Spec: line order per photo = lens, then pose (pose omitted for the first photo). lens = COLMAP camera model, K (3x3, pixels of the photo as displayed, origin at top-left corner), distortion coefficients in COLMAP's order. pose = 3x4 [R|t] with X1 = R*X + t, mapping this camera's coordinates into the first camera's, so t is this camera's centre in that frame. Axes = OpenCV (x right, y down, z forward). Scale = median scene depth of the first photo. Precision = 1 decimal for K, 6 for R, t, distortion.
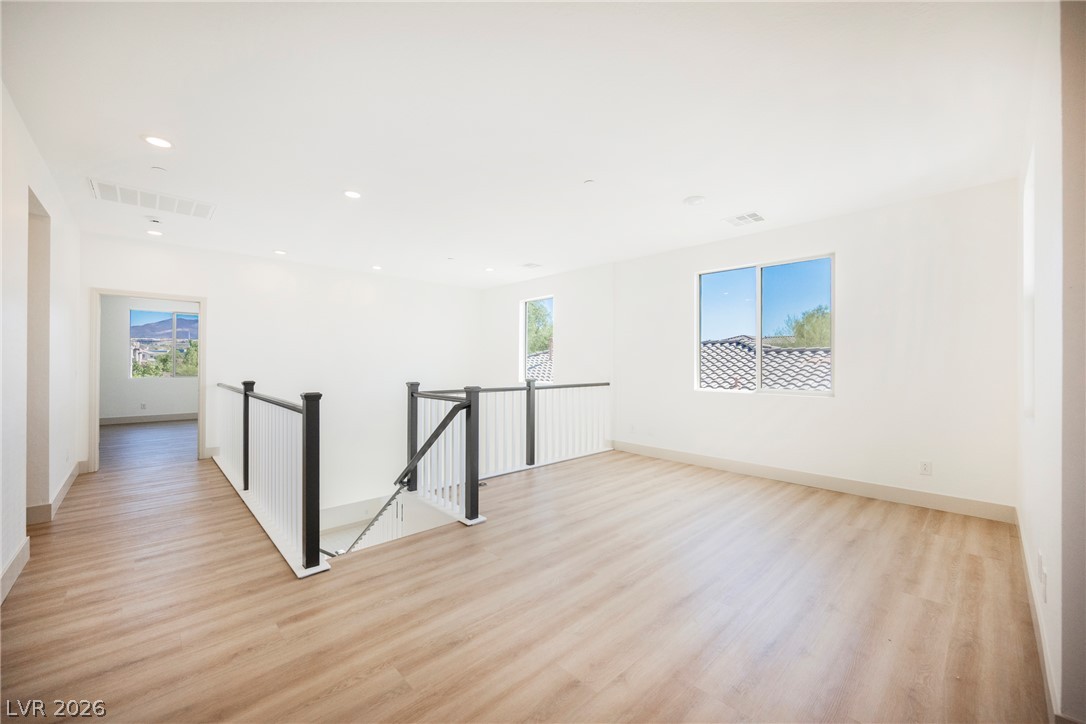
lens RADIAL K [[425.8, 0, 545.2], [0, 425.8, 361.3], [0, 0, 1]] dist [0.001381, 0.000047]
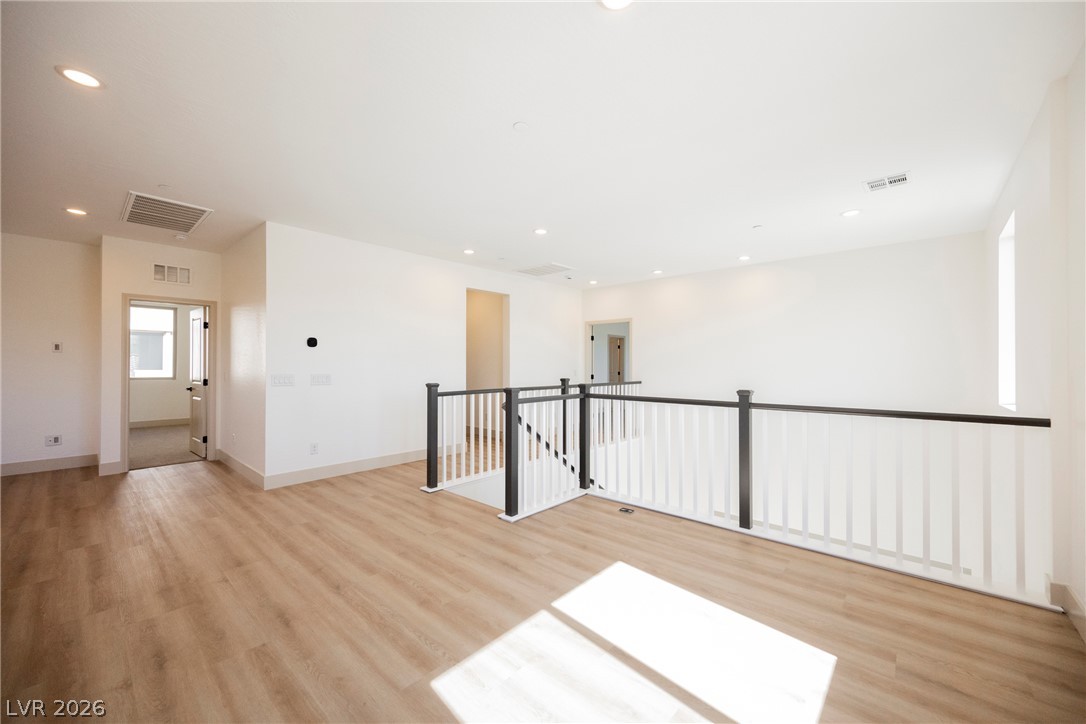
lens RADIAL K [[422.5, 0, 543.0], [0, 422.5, 362.0], [0, 0, 1]] dist [-0.001897, -0.000577]
pose [[0.073880, -0.011444, -0.997201, 0.722723], [0.003469, 0.999931, -0.011218, 0.007363], [0.997261, -0.002630, 0.073914, 0.840925]]
